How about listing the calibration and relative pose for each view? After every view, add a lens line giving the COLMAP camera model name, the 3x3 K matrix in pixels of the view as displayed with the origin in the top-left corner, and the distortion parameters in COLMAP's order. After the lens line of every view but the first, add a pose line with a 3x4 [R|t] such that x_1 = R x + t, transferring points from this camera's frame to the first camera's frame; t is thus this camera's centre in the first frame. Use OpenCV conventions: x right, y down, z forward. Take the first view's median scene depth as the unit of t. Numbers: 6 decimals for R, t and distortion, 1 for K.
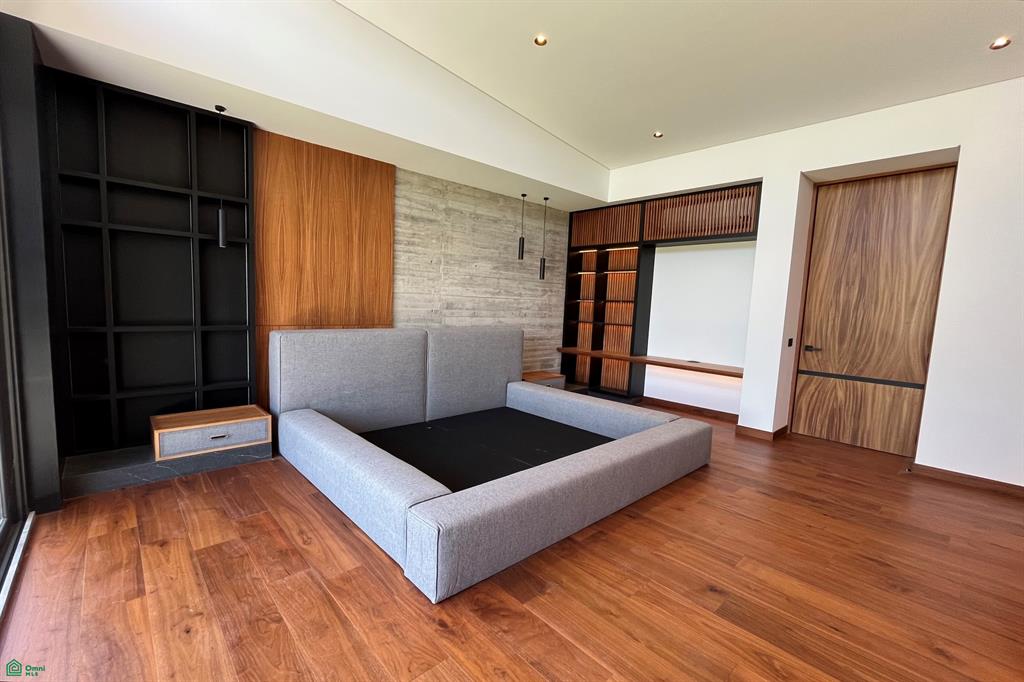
lens RADIAL K [[420.6, 0, 520.4], [0, 420.6, 346.0], [0, 0, 1]] dist [-0.003596, -0.000143]
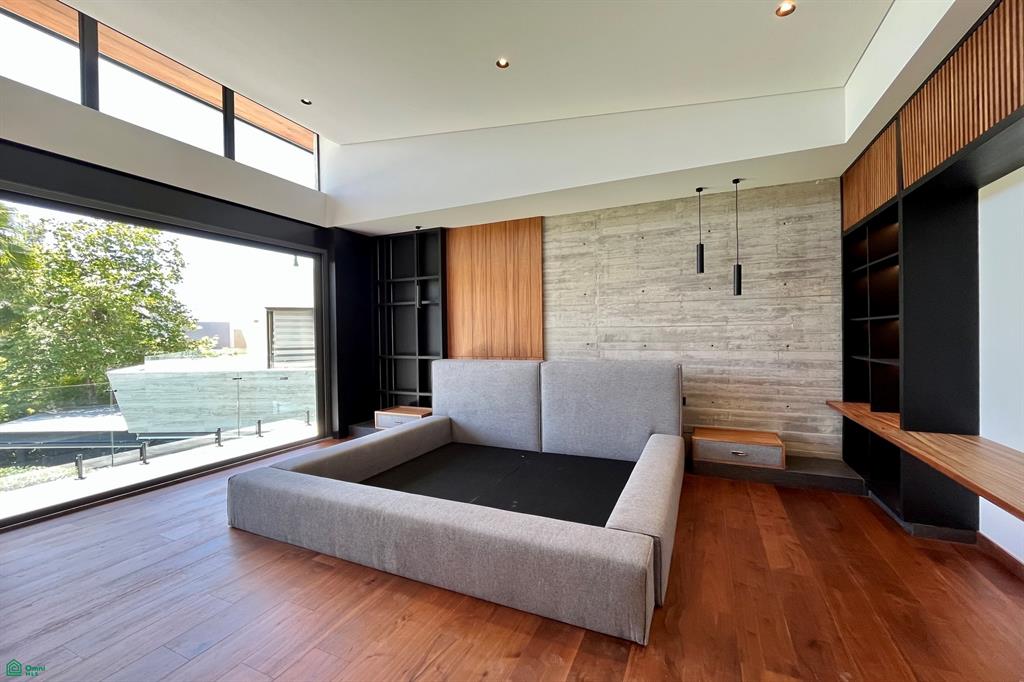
lens RADIAL K [[420.6, 0, 523.2], [0, 420.6, 334.9], [0, 0, 1]] dist [-0.003596, -0.000143]
pose [[0.397771, -0.041601, -0.916541, 0.619514], [-0.064215, 0.995259, -0.073043, -0.023651], [0.915235, 0.087910, 0.393214, 0.473744]]
